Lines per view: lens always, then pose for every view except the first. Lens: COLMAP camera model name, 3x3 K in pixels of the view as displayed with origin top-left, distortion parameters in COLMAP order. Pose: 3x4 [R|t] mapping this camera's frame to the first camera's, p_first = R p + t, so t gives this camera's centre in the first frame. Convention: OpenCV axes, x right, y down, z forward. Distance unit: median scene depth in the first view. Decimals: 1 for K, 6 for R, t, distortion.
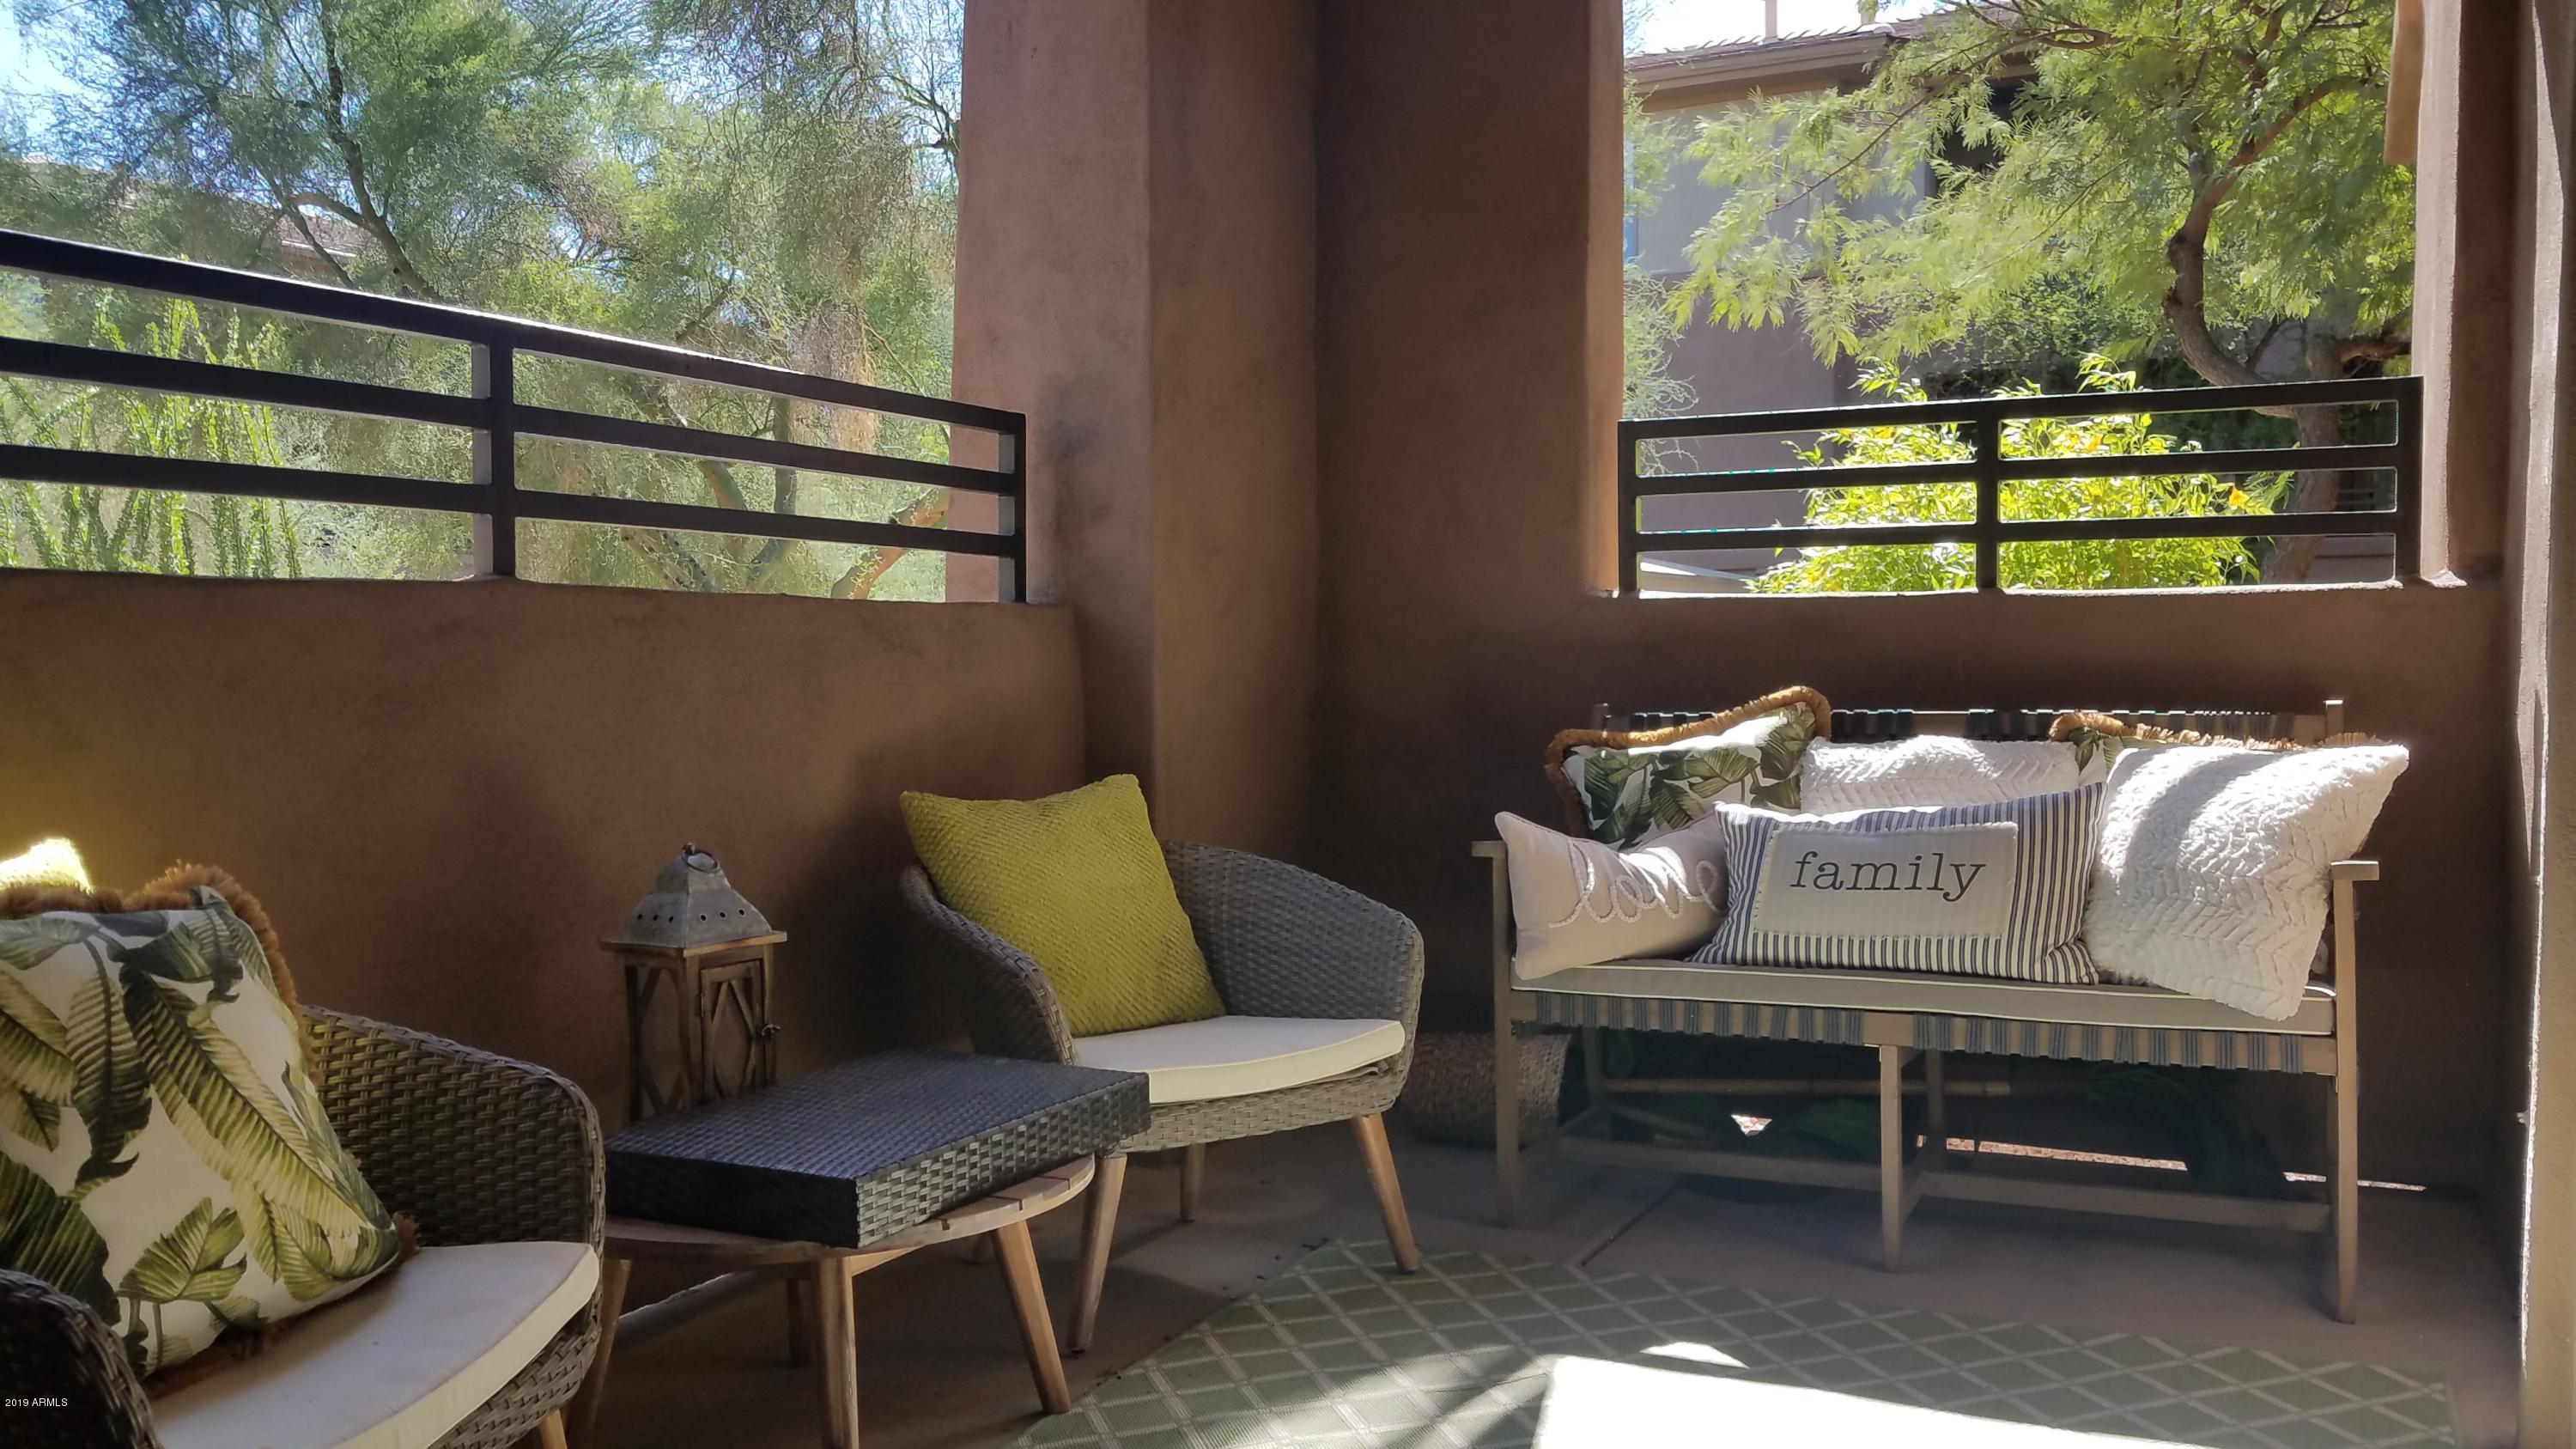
lens RADIAL K [[2028.0, 0, 1288.0], [0, 2028.0, 724.5], [0, 0, 1]] dist [0.073452, -0.113783]
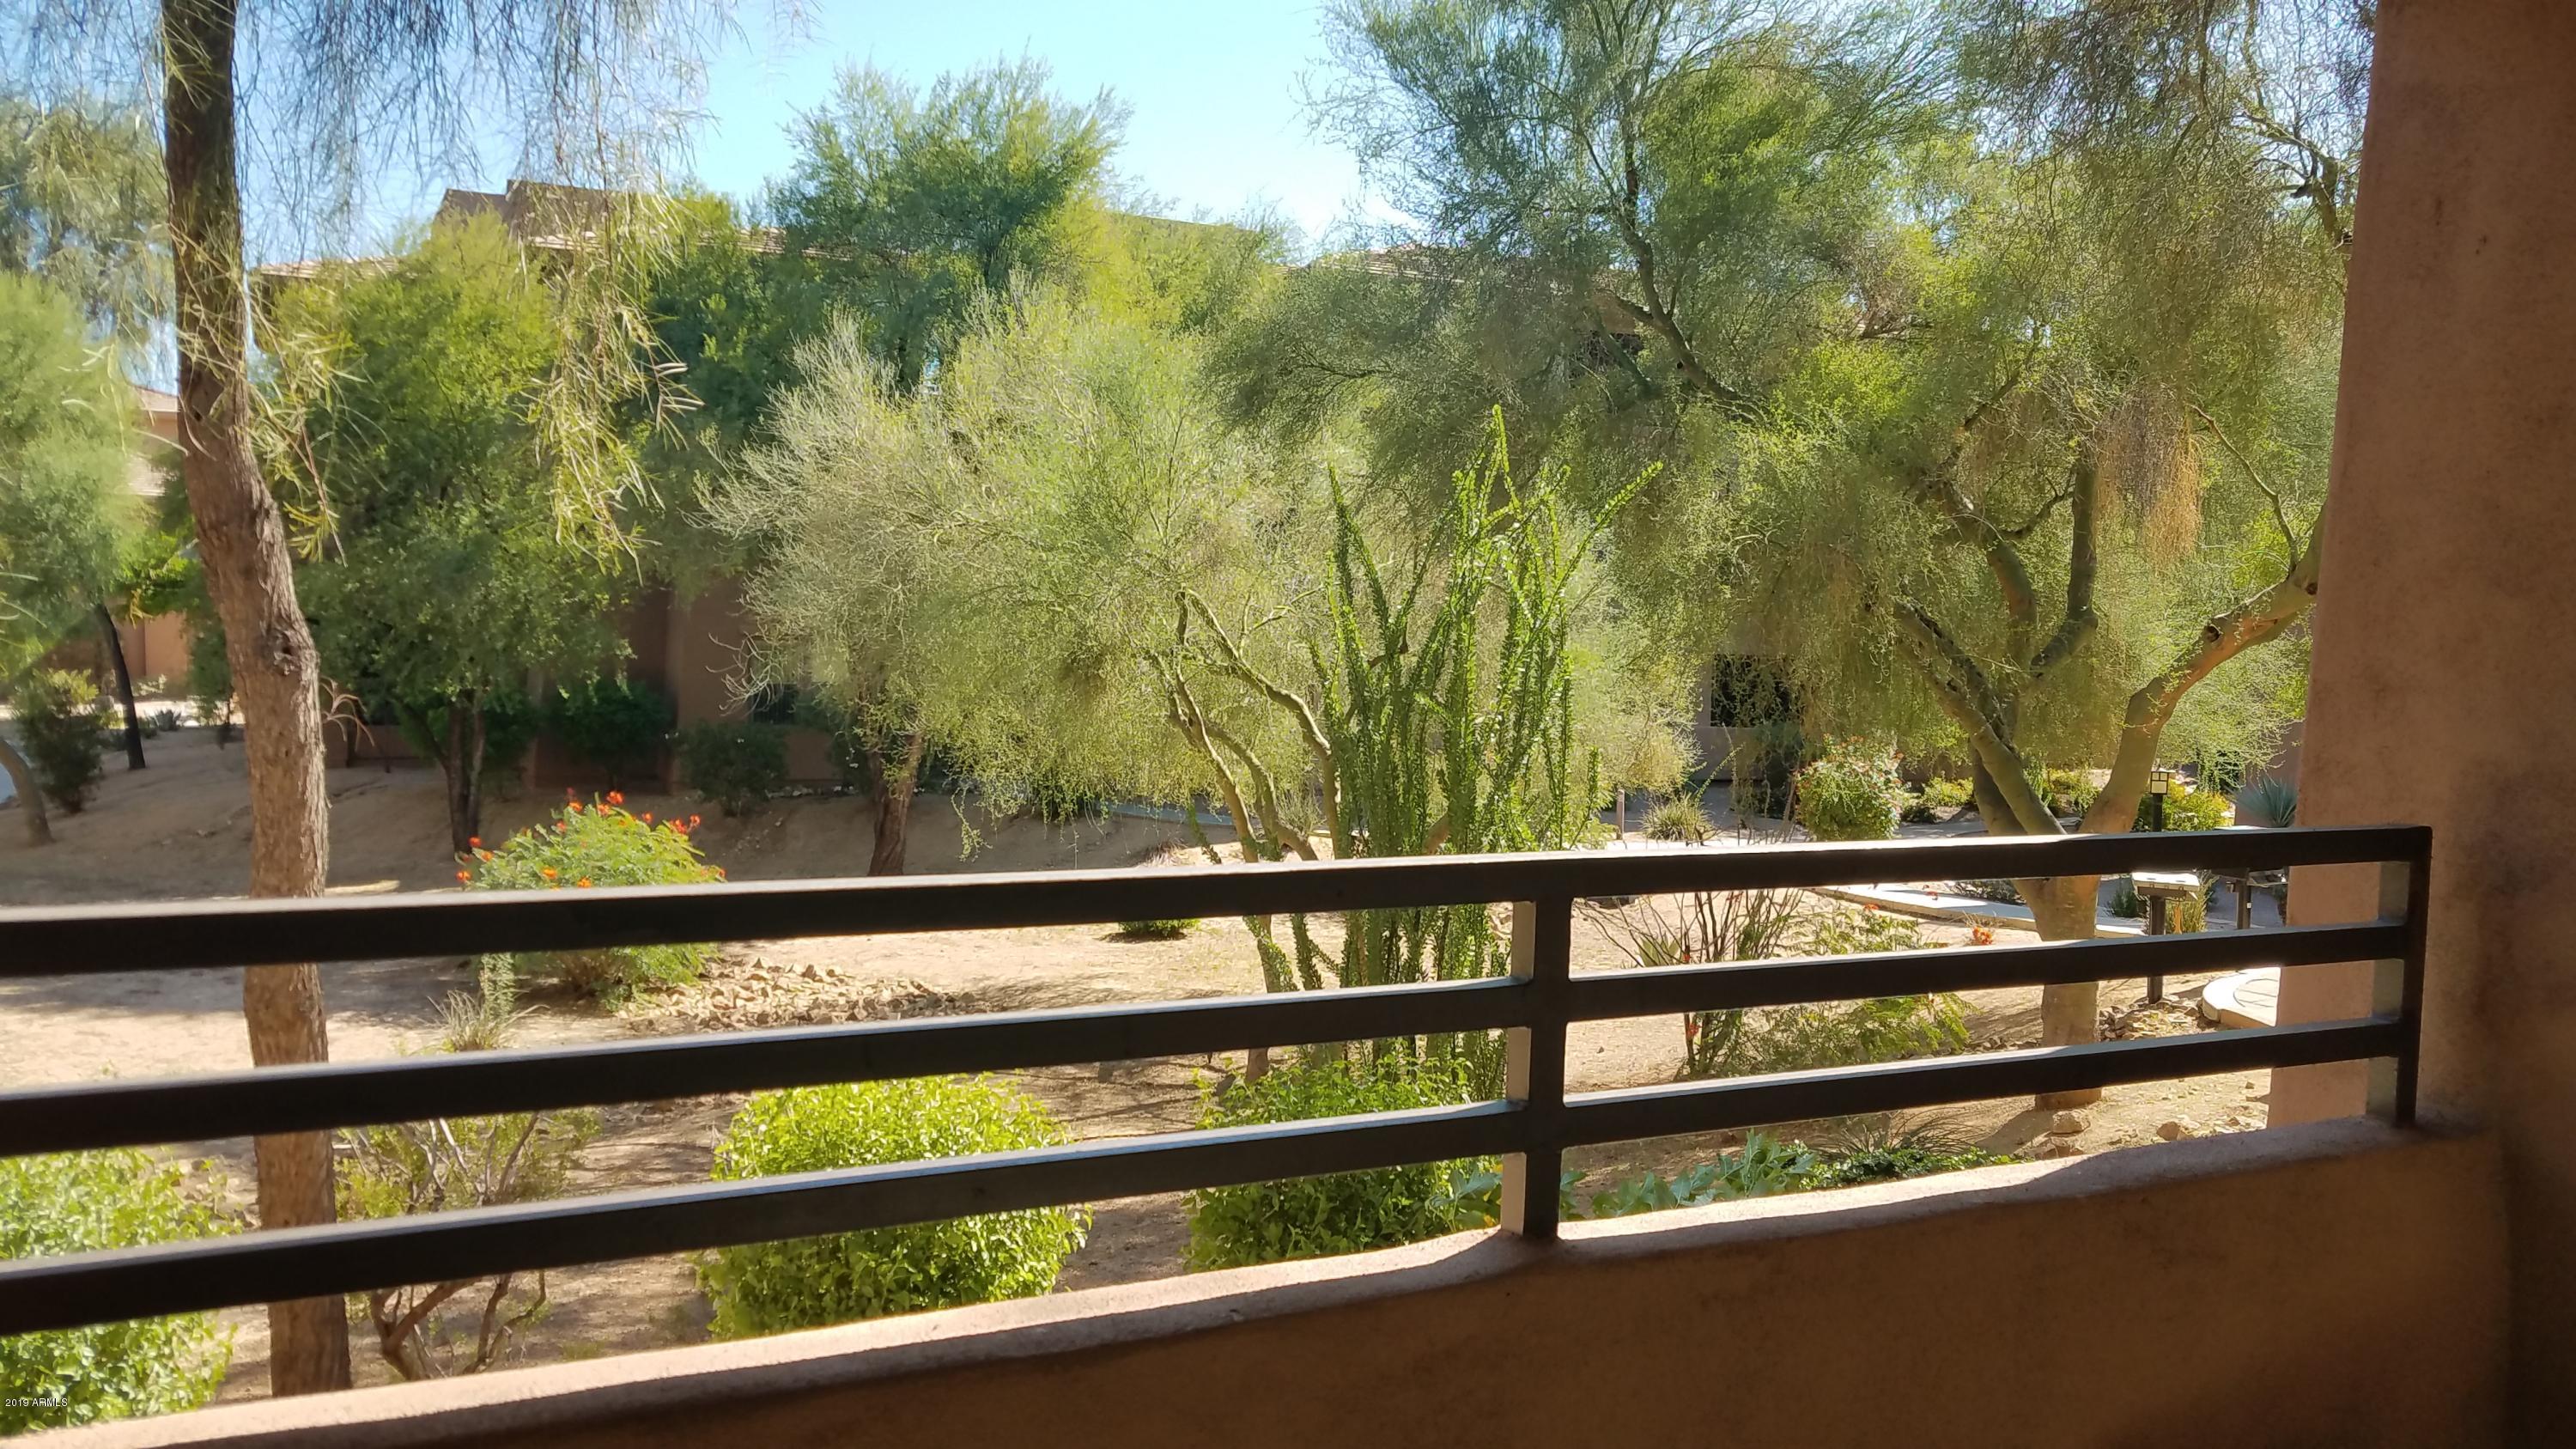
lens RADIAL K [[1891.2, 0, 1288.3], [0, 1891.2, 558.9], [0, 0, 1]] dist [0.001195, -0.002261]
pose [[0.795381, 0.043481, -0.604548, -0.033031], [-0.062933, 0.997957, -0.011023, -0.110927], [0.602833, 0.046814, 0.796493, 0.174940]]
